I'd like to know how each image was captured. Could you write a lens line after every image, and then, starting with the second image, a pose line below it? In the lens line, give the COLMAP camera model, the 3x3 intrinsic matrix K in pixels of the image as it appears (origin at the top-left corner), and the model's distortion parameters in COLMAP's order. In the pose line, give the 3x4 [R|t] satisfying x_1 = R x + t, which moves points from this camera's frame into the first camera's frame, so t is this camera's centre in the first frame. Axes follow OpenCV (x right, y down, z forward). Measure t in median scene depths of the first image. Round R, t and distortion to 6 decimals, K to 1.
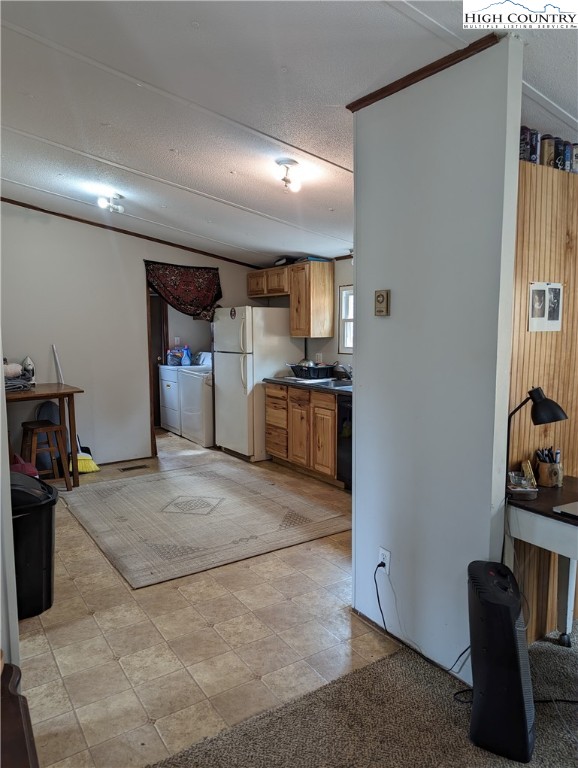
lens RADIAL K [[541.5, 0, 285.7], [0, 541.5, 383.2], [0, 0, 1]] dist [0.055305, -0.049680]
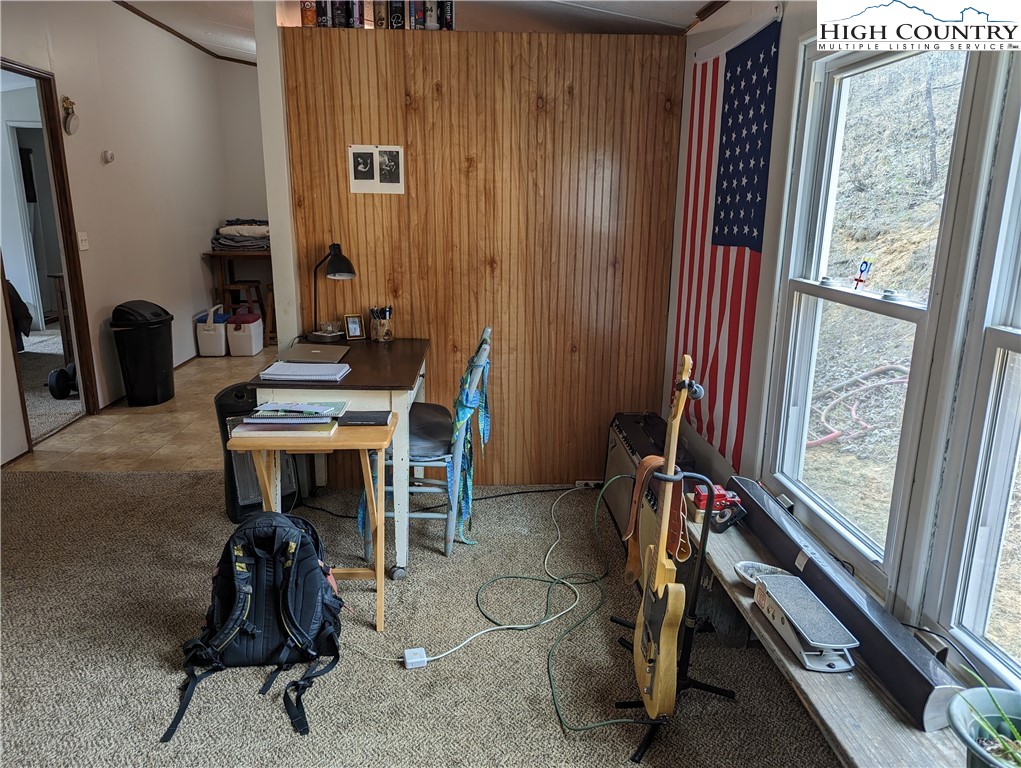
lens RADIAL K [[719.9, 0, 509.7], [0, 719.9, 381.8], [0, 0, 1]] dist [0.055305, -0.049680]
pose [[0.867430, 0.137900, -0.478067, 0.599488], [-0.071817, 0.985465, 0.153952, 0.012646], [0.492349, -0.099209, 0.864725, -0.048766]]
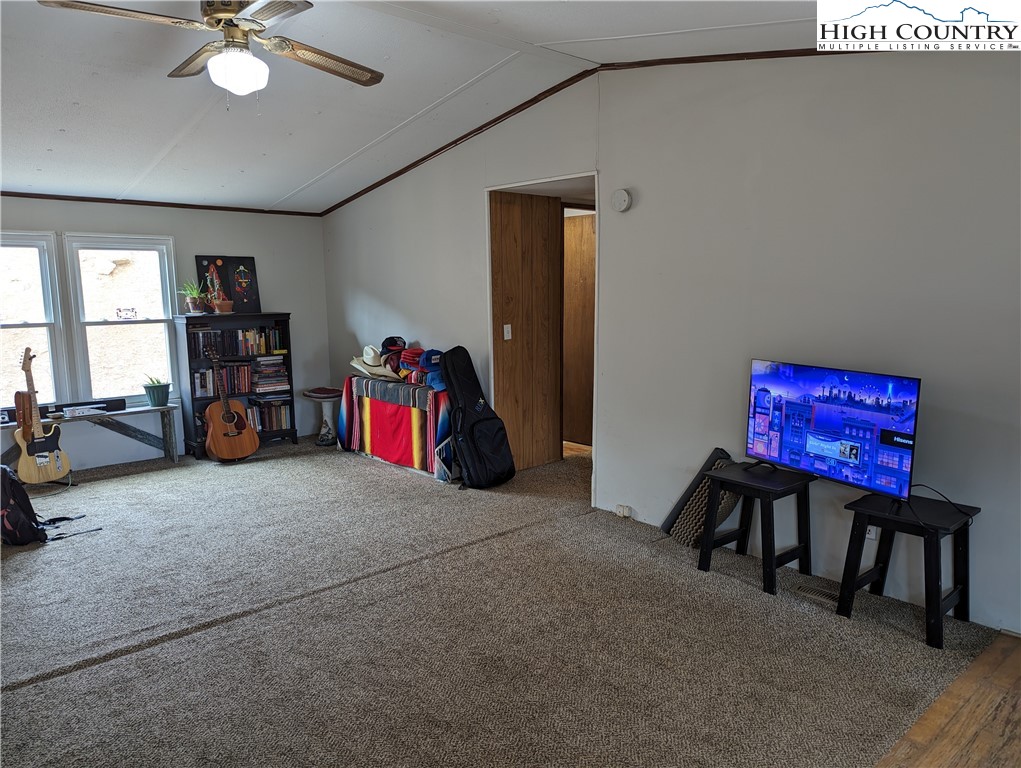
lens RADIAL K [[719.9, 0, 514.3], [0, 719.9, 395.1], [0, 0, 1]] dist [0.055305, -0.049680]
pose [[-0.160405, -0.139036, 0.977210, -0.520333], [0.113592, 0.980852, 0.158200, 0.028912], [-0.980493, 0.136379, -0.141540, -0.195822]]
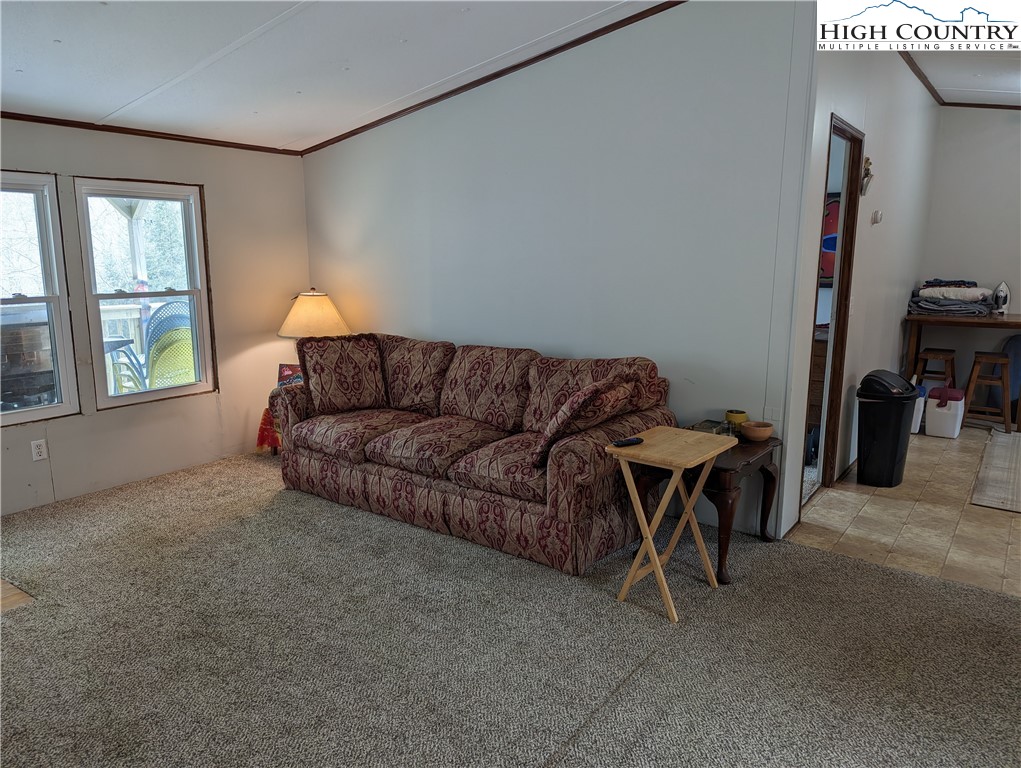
lens RADIAL K [[719.9, 0, 507.9], [0, 719.9, 378.3], [0, 0, 1]] dist [0.055305, -0.049680]
pose [[0.355525, 0.172893, -0.918537, 0.357301], [-0.108000, 0.983759, 0.143368, 0.022209], [0.928406, 0.048231, 0.368424, -0.187622]]
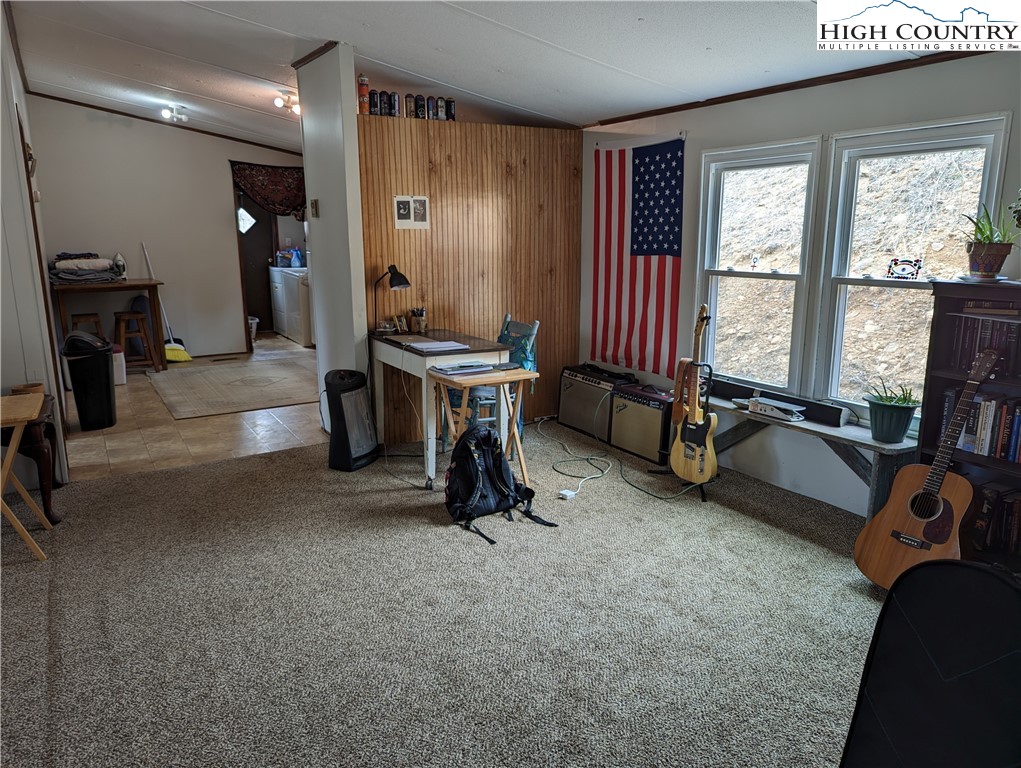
lens RADIAL K [[719.9, 0, 509.2], [0, 719.9, 386.0], [0, 0, 1]] dist [0.055305, -0.049680]
pose [[0.999449, 0.010115, -0.031624, 0.343532], [-0.006623, 0.994059, 0.108640, 0.049946], [0.032535, -0.108371, 0.993578, -0.432997]]
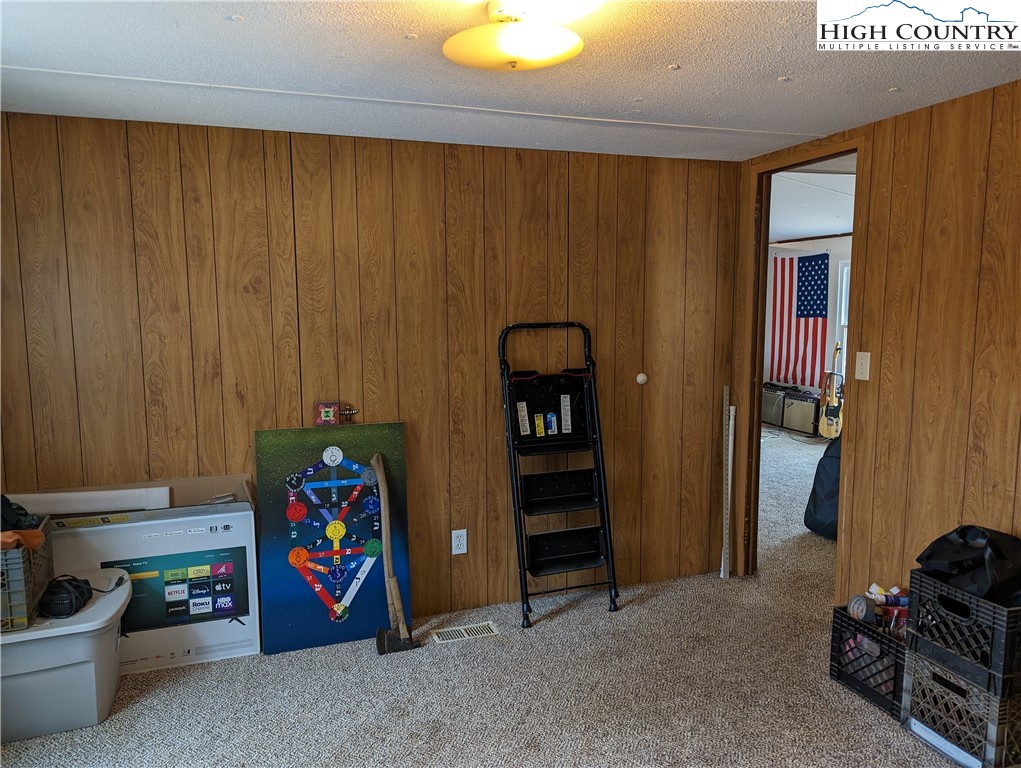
lens RADIAL K [[719.9, 0, 507.7], [0, 719.9, 384.8], [0, 0, 1]] dist [0.055305, -0.049680]
pose [[0.969901, 0.032025, -0.241383, 0.247320], [-0.030825, 0.999487, 0.008748, 0.132019], [0.241539, -0.001044, 0.970391, -1.154575]]
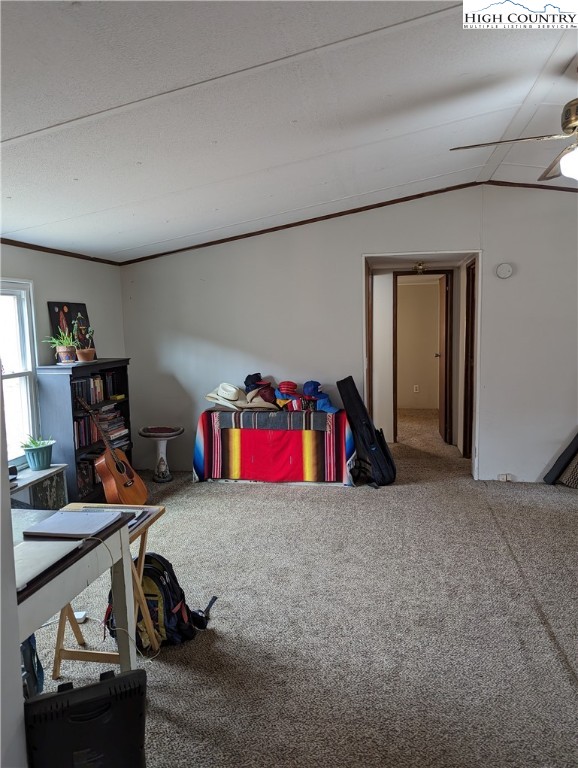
lens RADIAL K [[541.5, 0, 304.0], [0, 541.5, 376.5], [0, 0, 1]] dist [0.055305, -0.049680]
pose [[-0.734448, -0.046004, 0.677104, -0.114696], [0.097052, 0.980326, 0.171877, -0.056222], [-0.671690, 0.191949, -0.715533, 0.445920]]
